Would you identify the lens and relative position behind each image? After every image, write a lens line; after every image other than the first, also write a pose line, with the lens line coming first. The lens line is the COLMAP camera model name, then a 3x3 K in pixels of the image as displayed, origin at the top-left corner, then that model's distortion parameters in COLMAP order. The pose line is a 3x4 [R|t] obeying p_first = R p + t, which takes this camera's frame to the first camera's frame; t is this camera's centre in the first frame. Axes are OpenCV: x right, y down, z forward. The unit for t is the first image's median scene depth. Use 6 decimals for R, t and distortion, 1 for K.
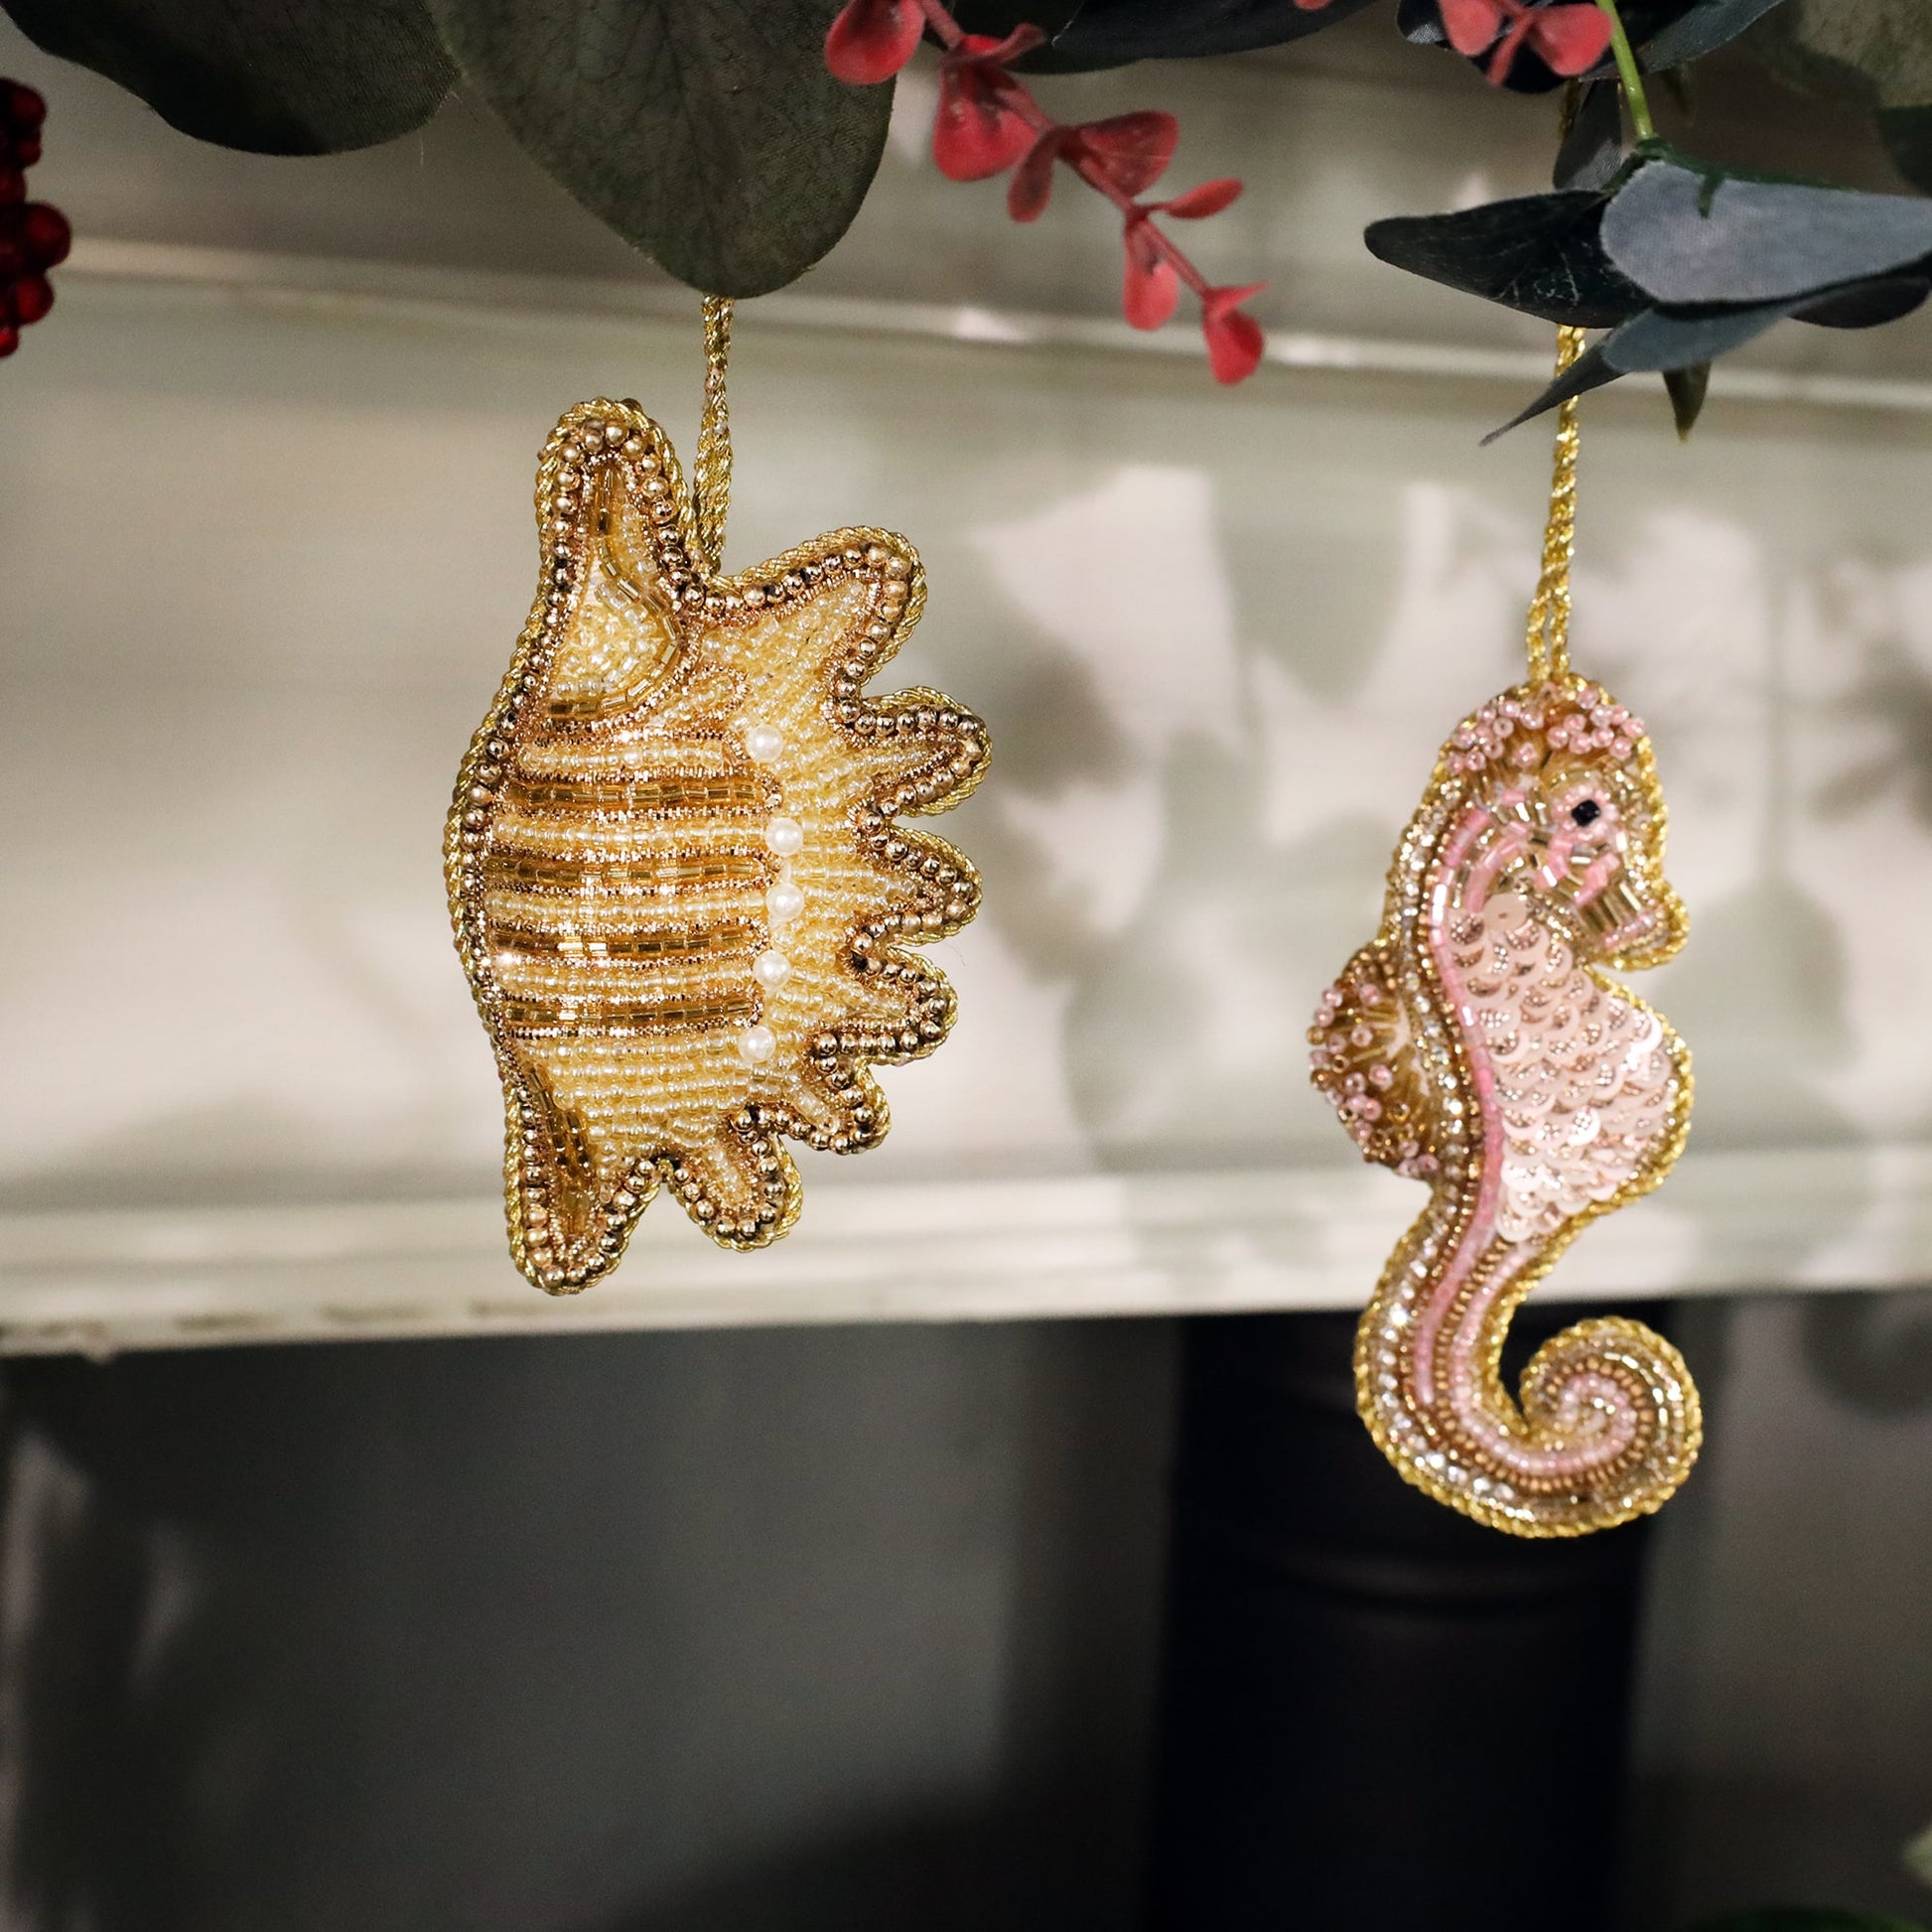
lens RADIAL K [[2642.7, 0, 1001.6], [0, 2642.7, 966.4], [0, 0, 1]] dist [-0.109629, 0.547381]
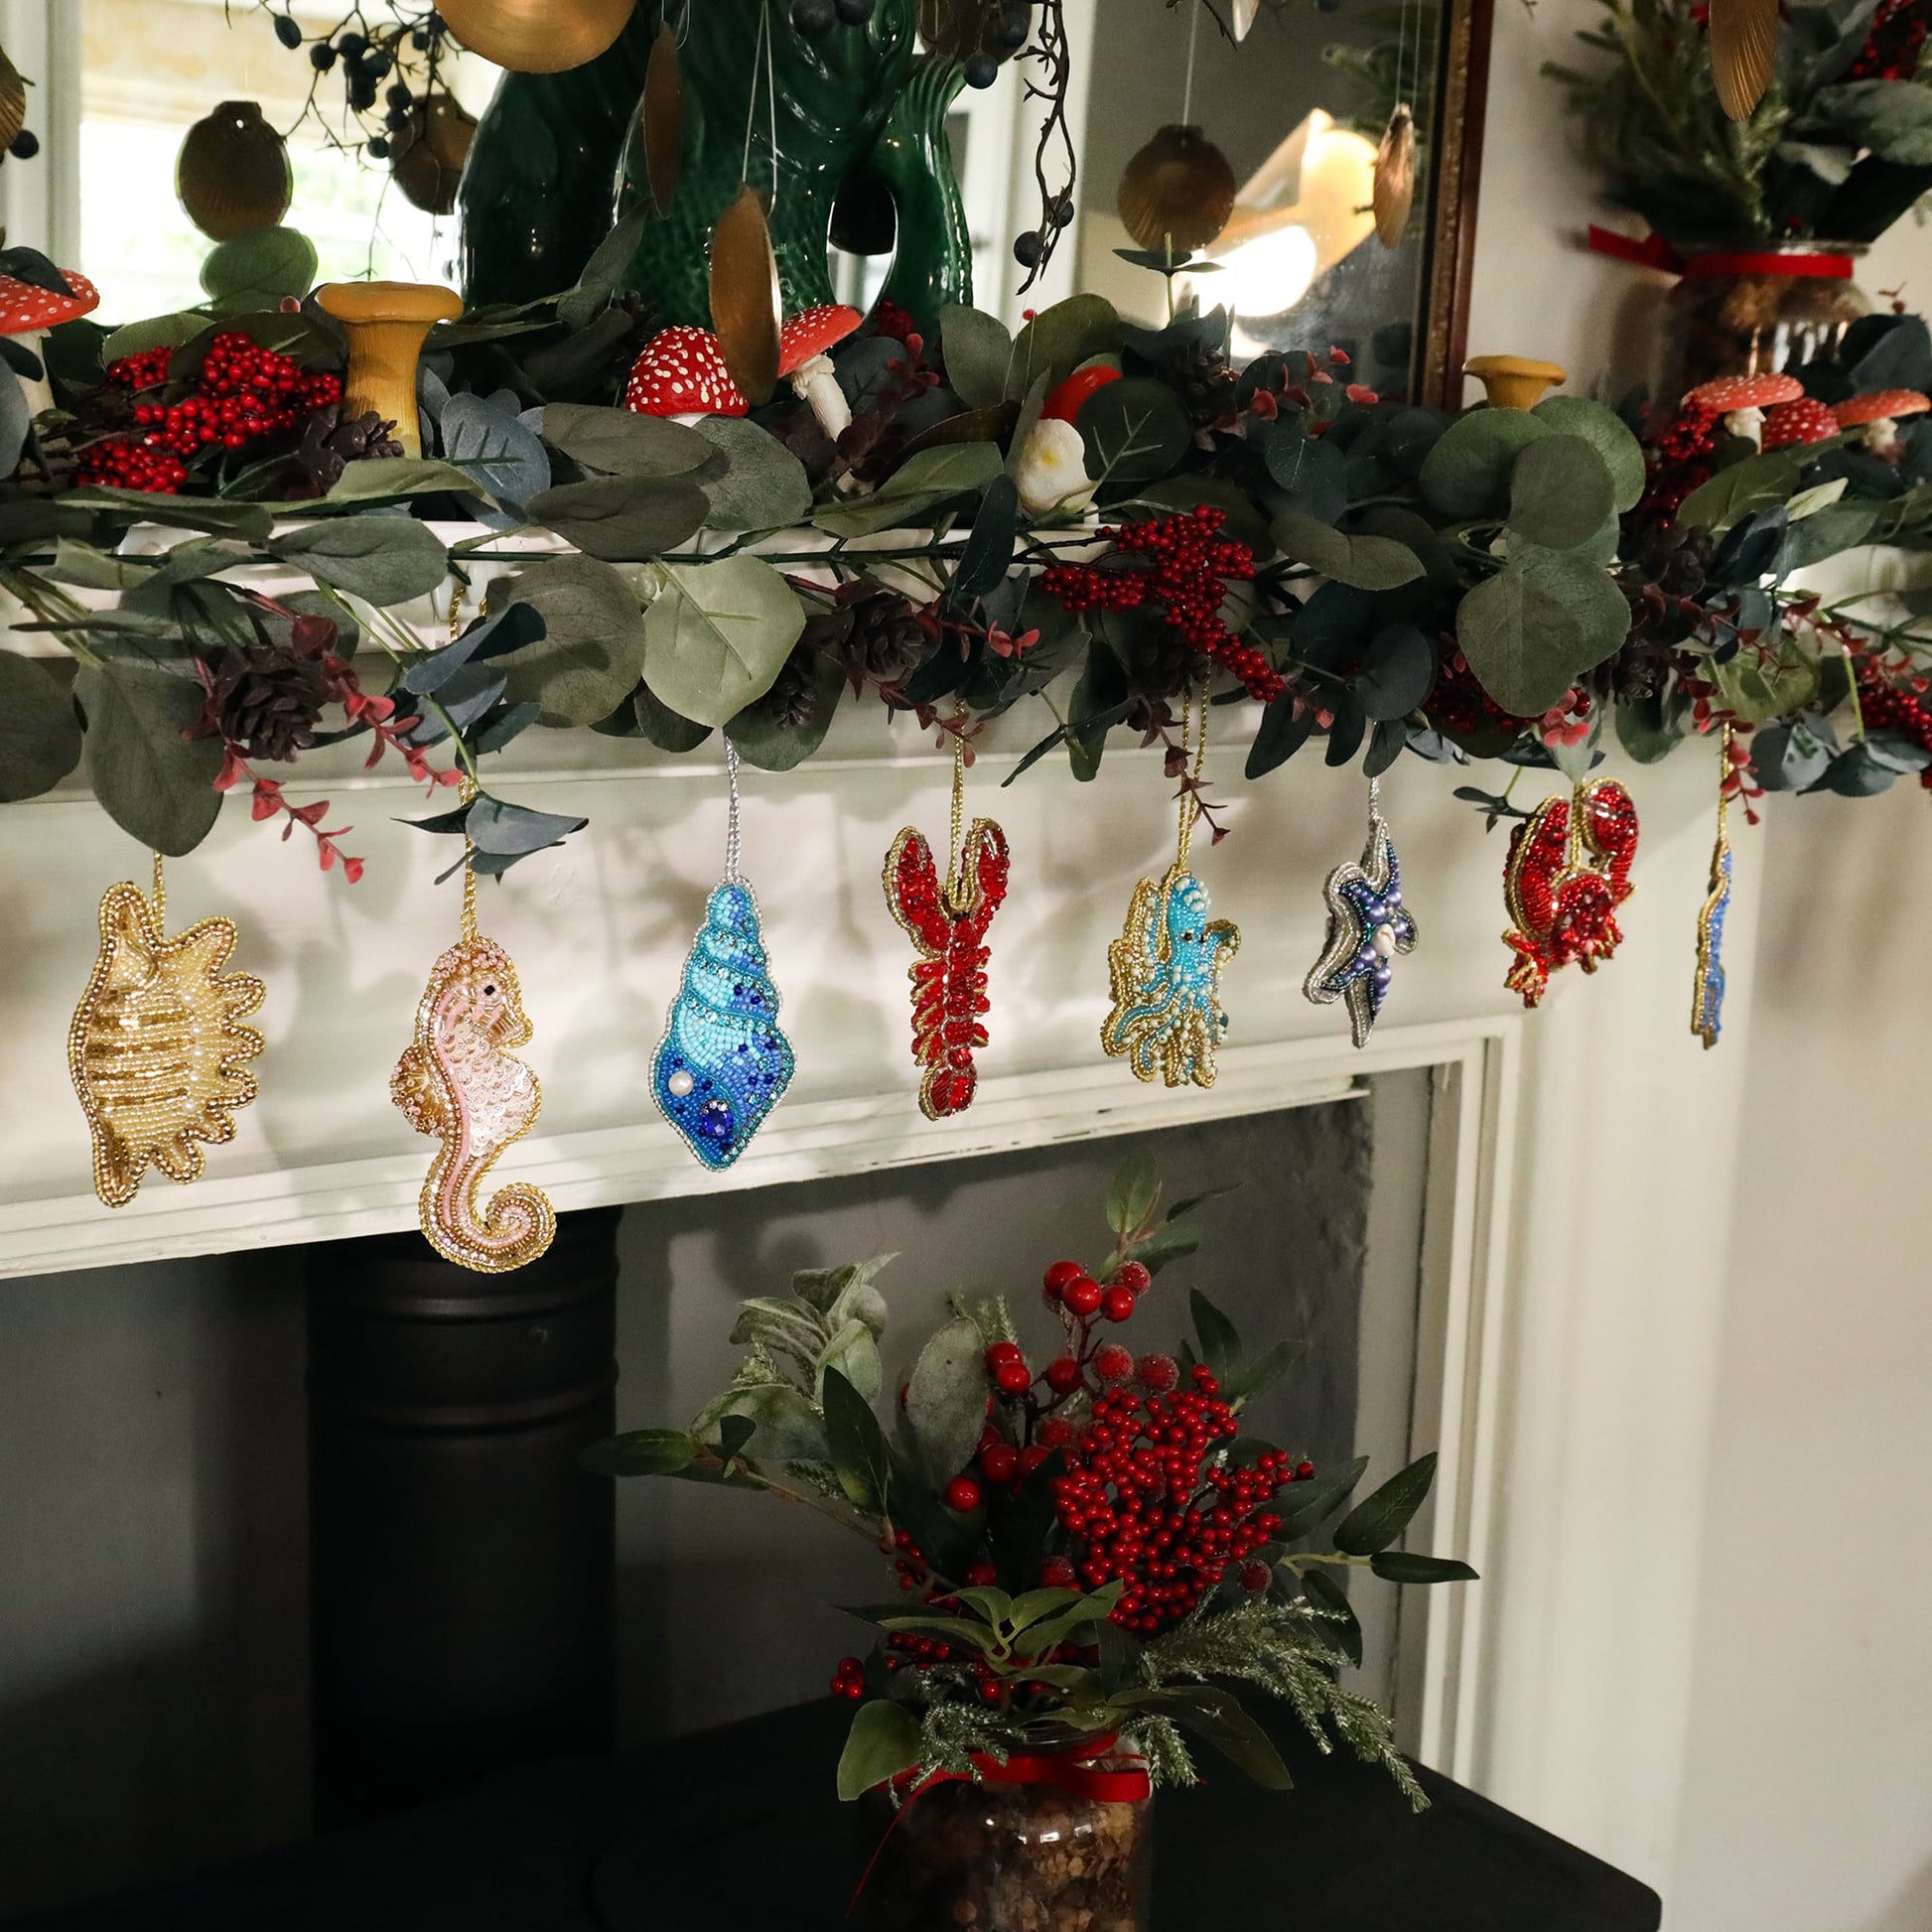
lens RADIAL K [[2642.7, 0, 1001.6], [0, 2642.7, 966.4], [0, 0, 1]] dist [-0.109629, 0.547381]
pose [[0.931256, -0.079249, 0.355643, -0.233650], [0.085424, 0.996343, -0.001667, -0.033683], [-0.354210, 0.031933, 0.934621, -1.628435]]
